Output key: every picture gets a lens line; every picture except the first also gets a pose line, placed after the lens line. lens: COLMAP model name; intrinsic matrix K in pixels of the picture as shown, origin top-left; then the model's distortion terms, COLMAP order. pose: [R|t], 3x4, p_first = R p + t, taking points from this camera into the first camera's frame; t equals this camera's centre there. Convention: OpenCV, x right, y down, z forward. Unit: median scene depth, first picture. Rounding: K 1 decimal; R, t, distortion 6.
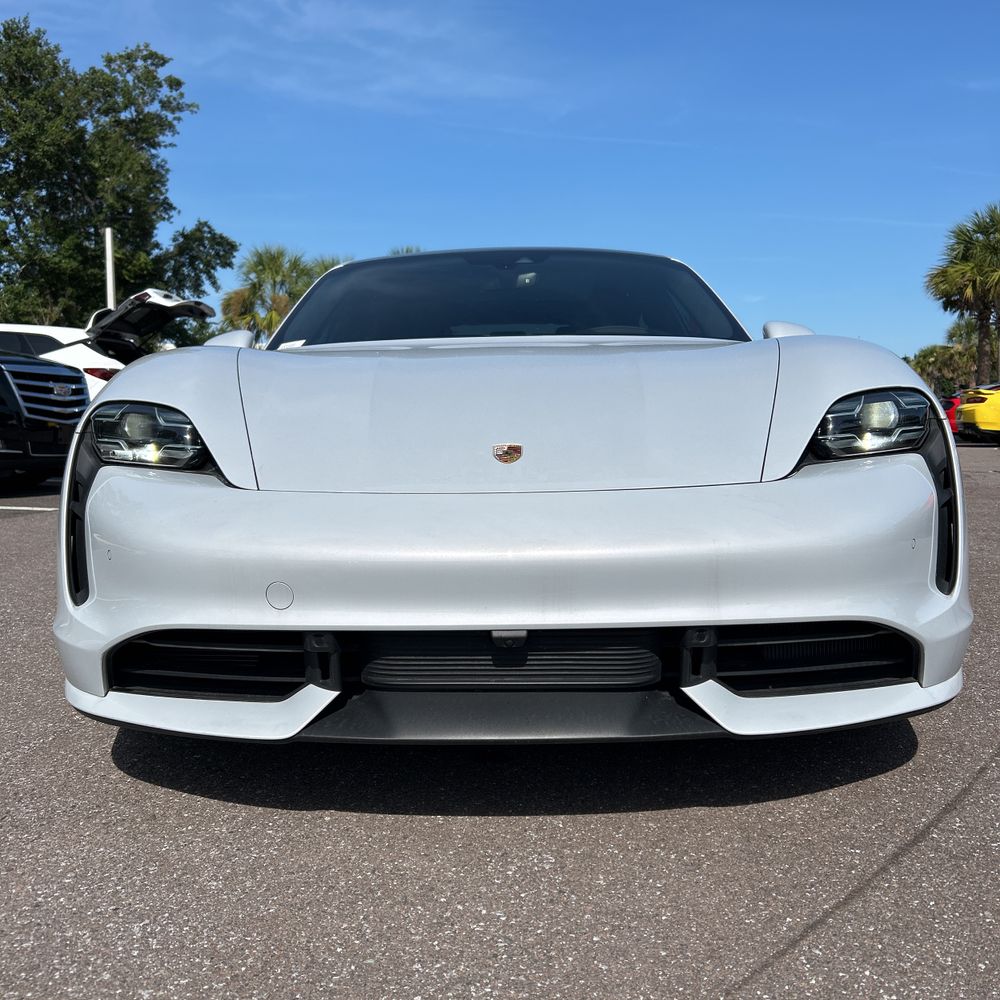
lens RADIAL K [[1022.9, 0, 487.0], [0, 1022.9, 511.4], [0, 0, 1]] dist [0.006841, 0.000000]
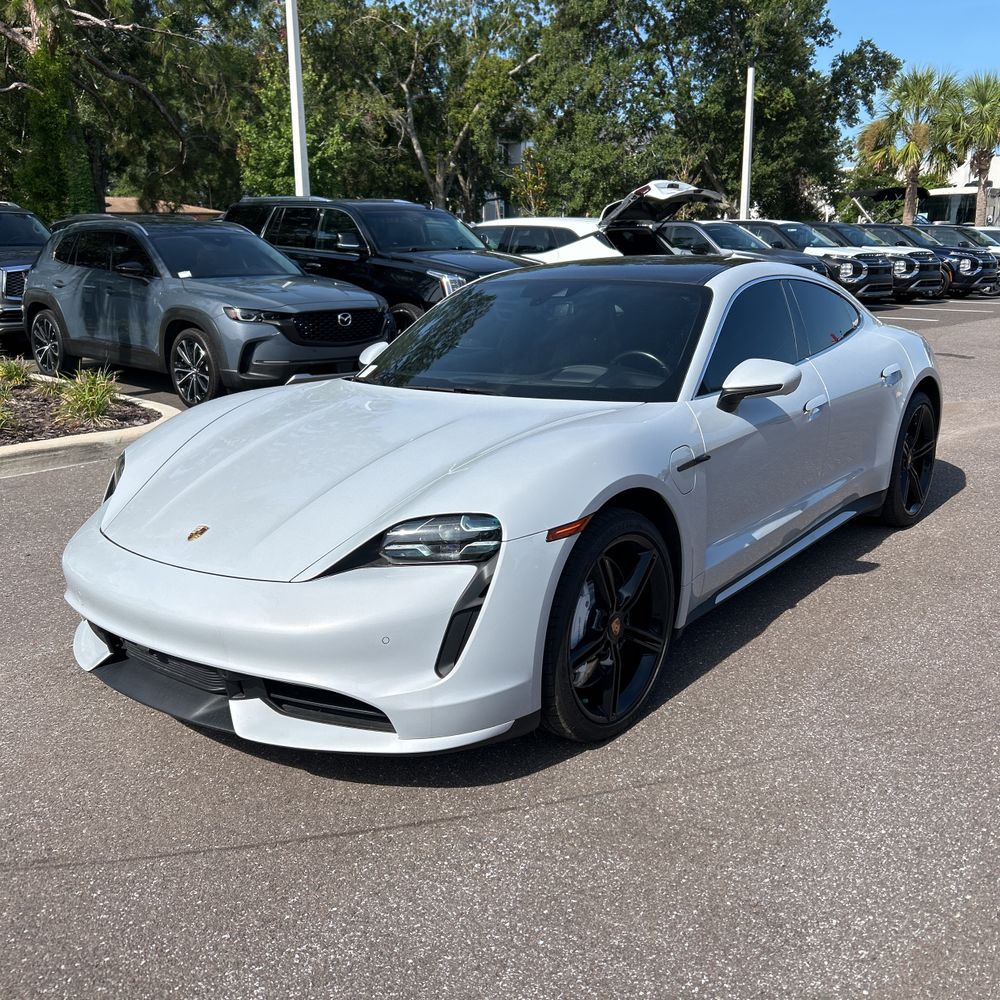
lens RADIAL K [[1022.9, 0, 496.5], [0, 1022.9, 498.6], [0, 0, 1]] dist [0.006841, 0.000000]
pose [[0.806137, 0.130238, -0.577219, 0.063408], [-0.038540, 0.984963, 0.168412, -0.019237], [0.590473, -0.113517, 0.799034, -0.000562]]
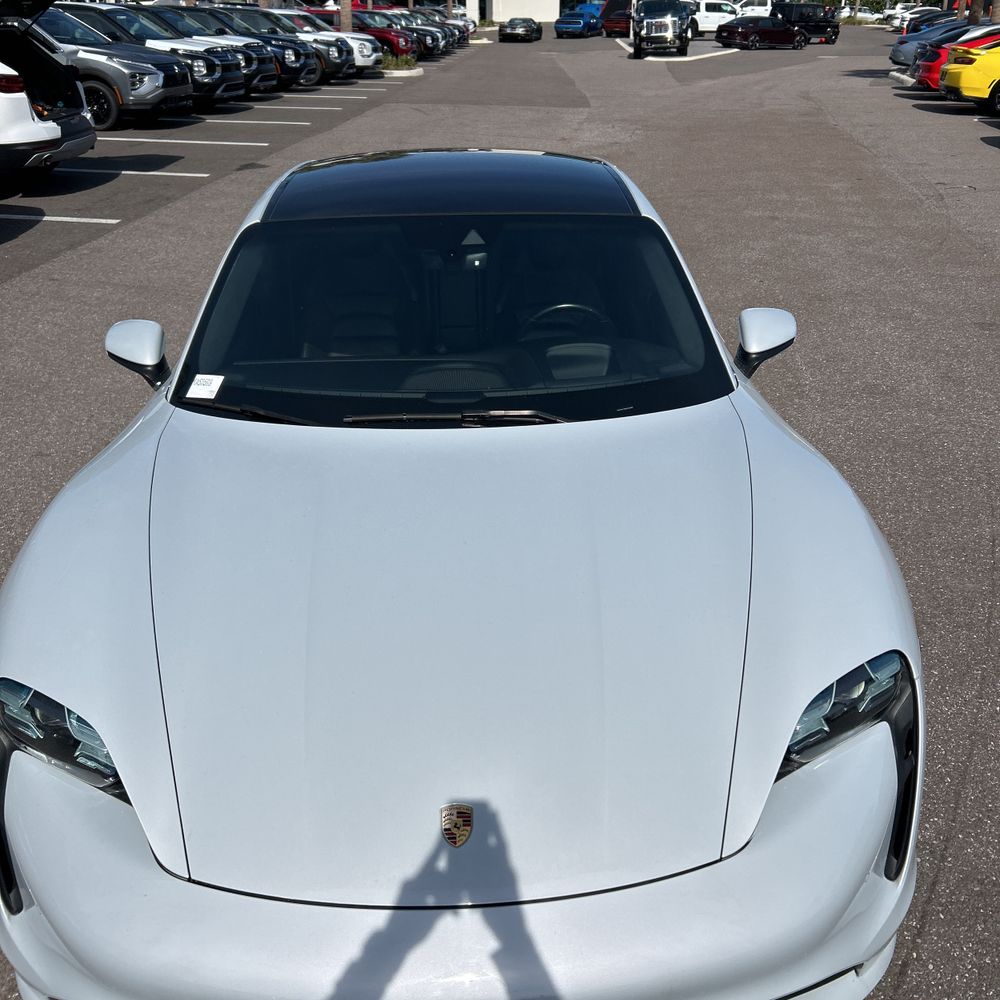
lens RADIAL K [[1022.9, 0, 505.9], [0, 1022.9, 503.8], [0, 0, 1]] dist [0.006841, 0.000000]
pose [[0.998021, -0.024929, 0.057730, 0.000874], [0.002898, 0.935324, 0.353780, -0.031230], [-0.062816, -0.352912, 0.933545, 0.010633]]
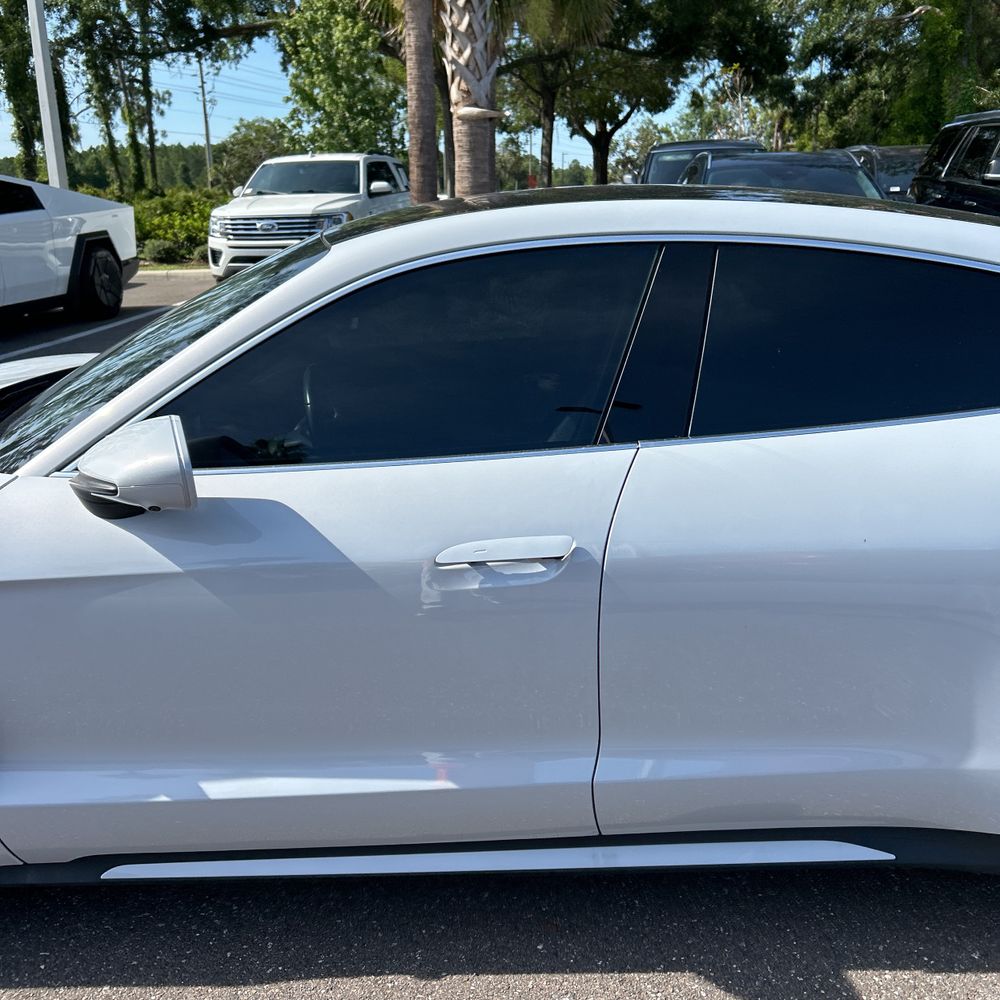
lens RADIAL K [[1022.9, 0, 486.9], [0, 1022.9, 492.1], [0, 0, 1]] dist [0.006841, 0.000000]
pose [[0.020878, 0.271949, -0.962085, 0.068522], [-0.071588, 0.960232, 0.269871, -0.026792], [0.997216, 0.063239, 0.039516, 0.109440]]
